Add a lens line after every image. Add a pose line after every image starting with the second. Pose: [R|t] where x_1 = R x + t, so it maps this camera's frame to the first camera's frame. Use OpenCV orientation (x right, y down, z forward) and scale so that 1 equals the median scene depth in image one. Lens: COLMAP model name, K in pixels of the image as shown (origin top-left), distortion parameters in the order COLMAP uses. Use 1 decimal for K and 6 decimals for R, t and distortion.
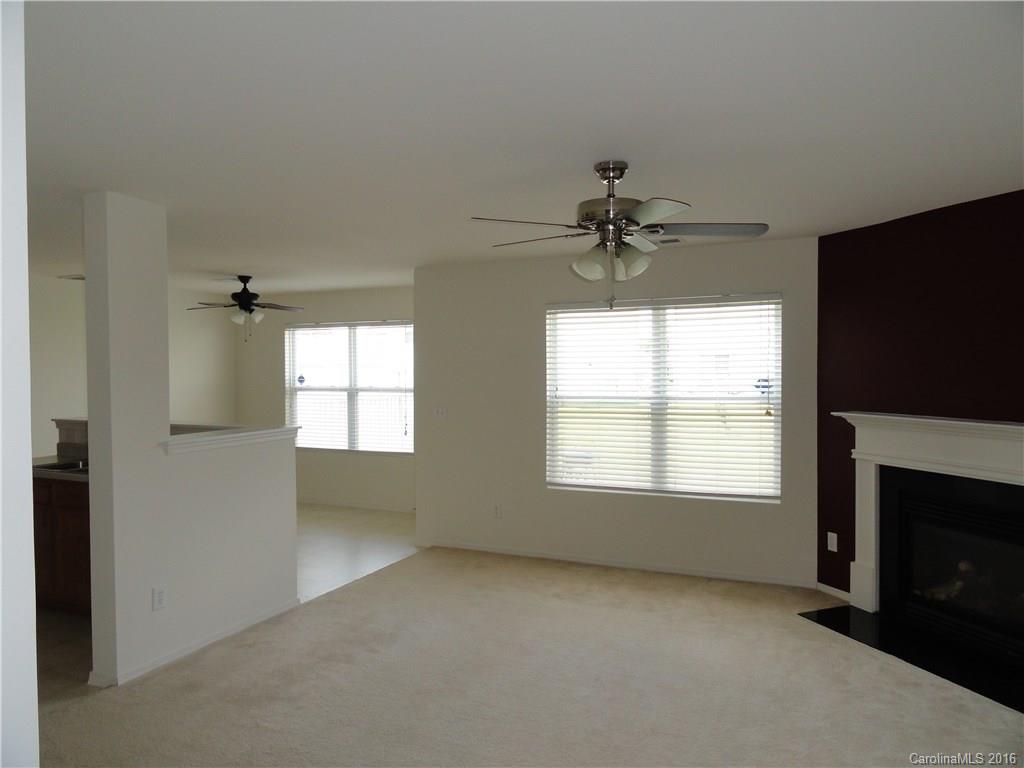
lens RADIAL K [[719.1, 0, 512.0], [0, 719.1, 384.0], [0, 0, 1]] dist [-0.002570, 0.005732]
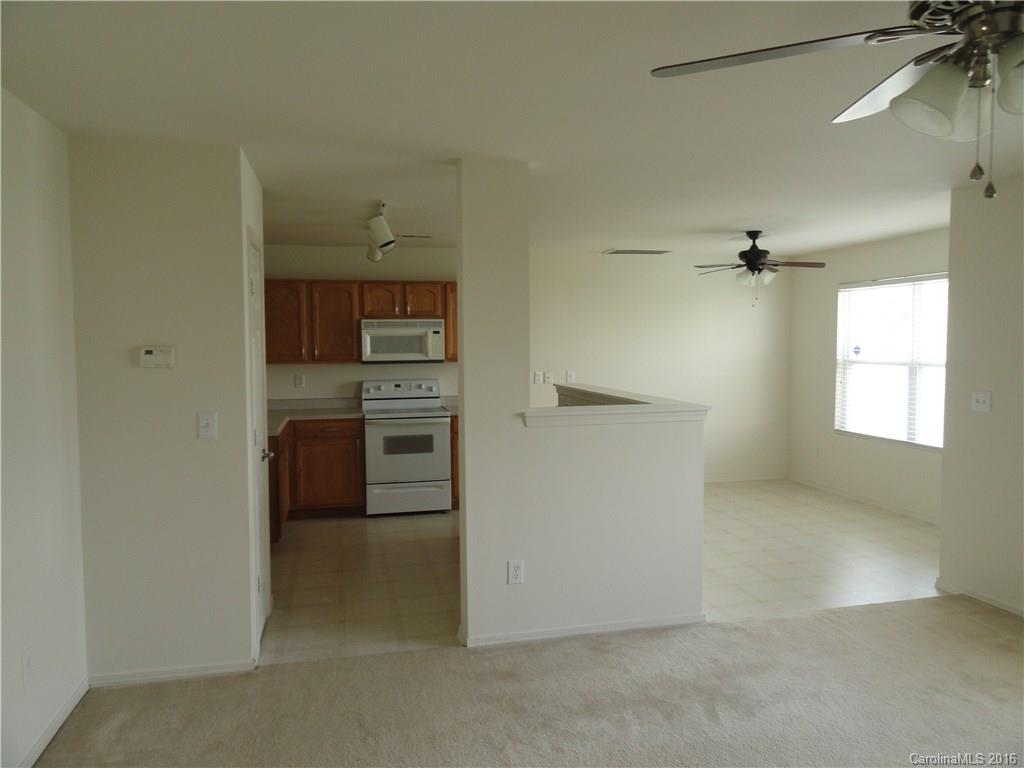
lens RADIAL K [[719.1, 0, 512.0], [0, 719.1, 384.0], [0, 0, 1]] dist [-0.002570, 0.005732]
pose [[0.616076, 0.046235, -0.786329, 0.166232], [-0.013768, 0.998755, 0.047938, -0.002442], [0.787566, -0.018707, 0.615946, 0.257654]]
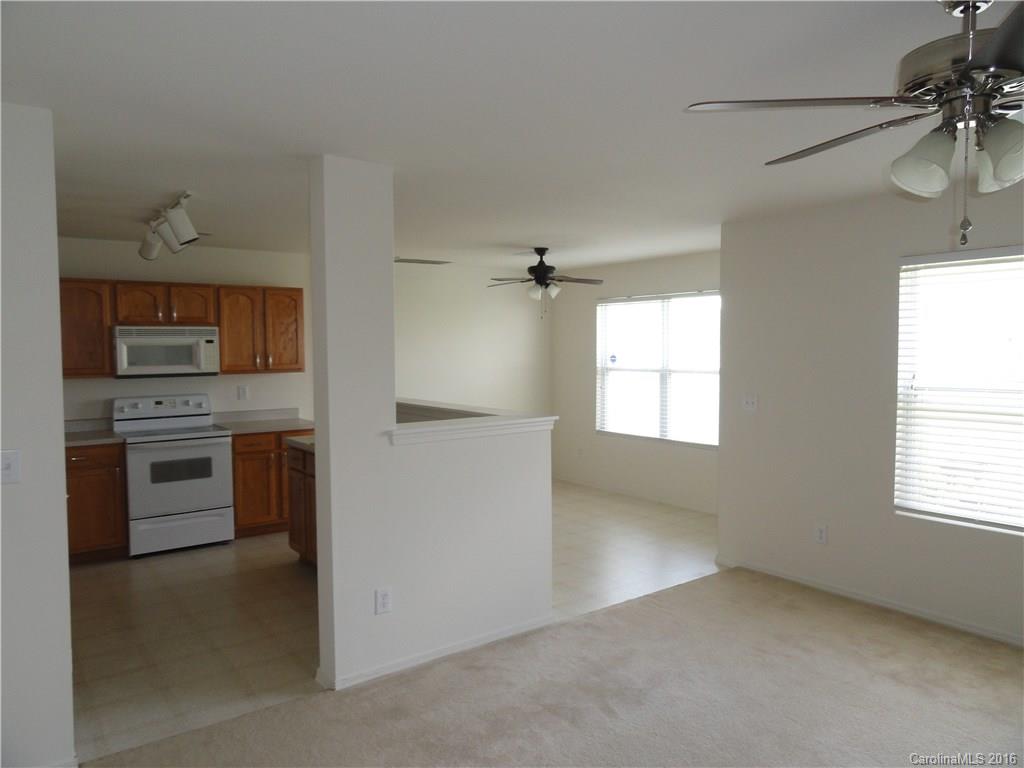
lens RADIAL K [[719.1, 0, 512.0], [0, 719.1, 384.0], [0, 0, 1]] dist [-0.002570, 0.005732]
pose [[0.877038, 0.024226, -0.479810, 0.053842], [-0.008492, 0.999353, 0.034936, -0.007089], [0.480346, -0.026566, 0.876677, 0.183240]]
